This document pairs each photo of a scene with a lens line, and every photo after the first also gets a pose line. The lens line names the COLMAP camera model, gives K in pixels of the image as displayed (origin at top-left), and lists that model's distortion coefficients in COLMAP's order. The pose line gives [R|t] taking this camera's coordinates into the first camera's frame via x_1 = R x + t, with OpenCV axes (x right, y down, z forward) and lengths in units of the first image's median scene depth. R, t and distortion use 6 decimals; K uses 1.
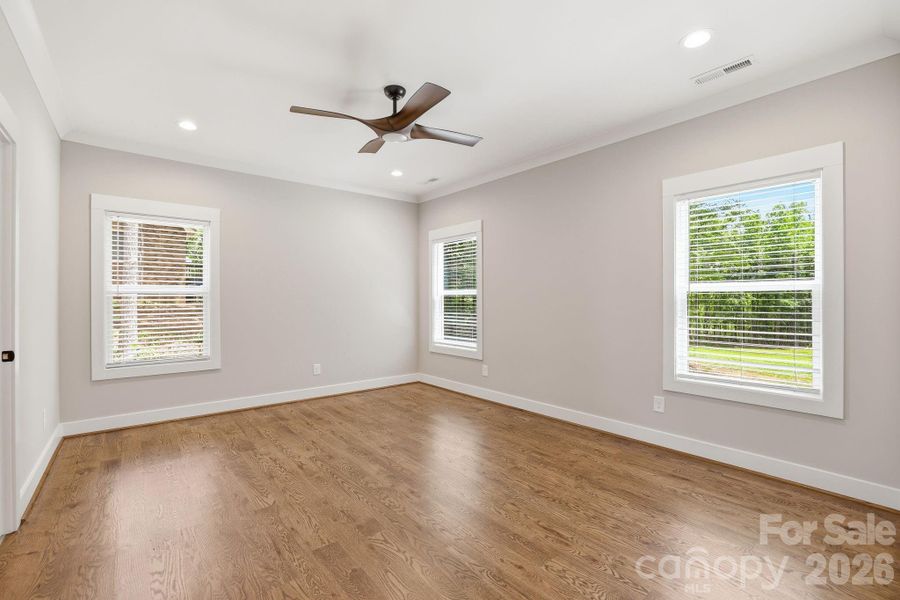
lens RADIAL K [[395.5, 0, 434.7], [0, 395.5, 299.3], [0, 0, 1]] dist [-0.032308, 0.006666]
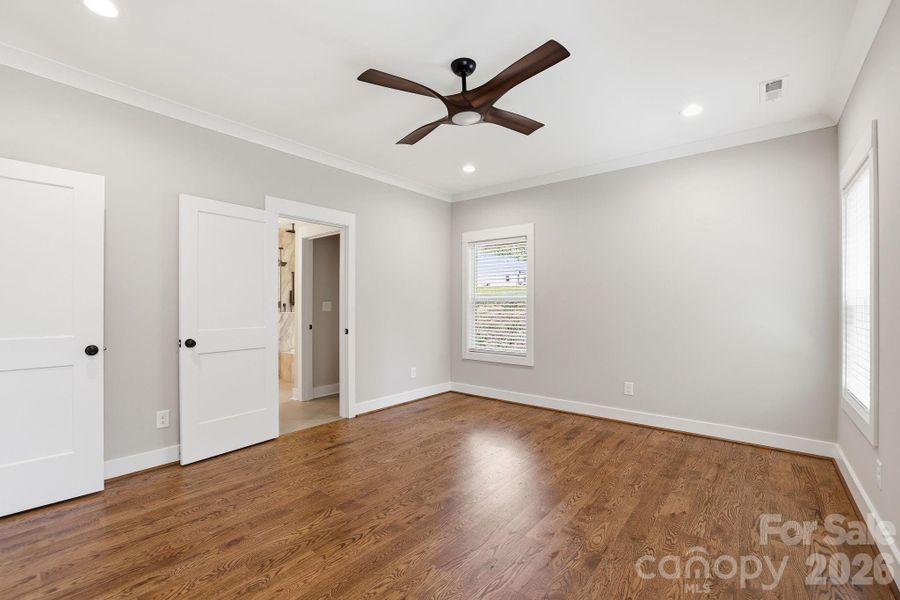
lens RADIAL K [[395.5, 0, 451.7], [0, 395.5, 302.7], [0, 0, 1]] dist [-0.032308, 0.006666]
pose [[0.204829, -0.007501, -0.978769, 0.517342], [-0.003996, 0.999956, -0.008500, 0.006389], [0.978790, 0.005652, 0.204790, 0.552208]]
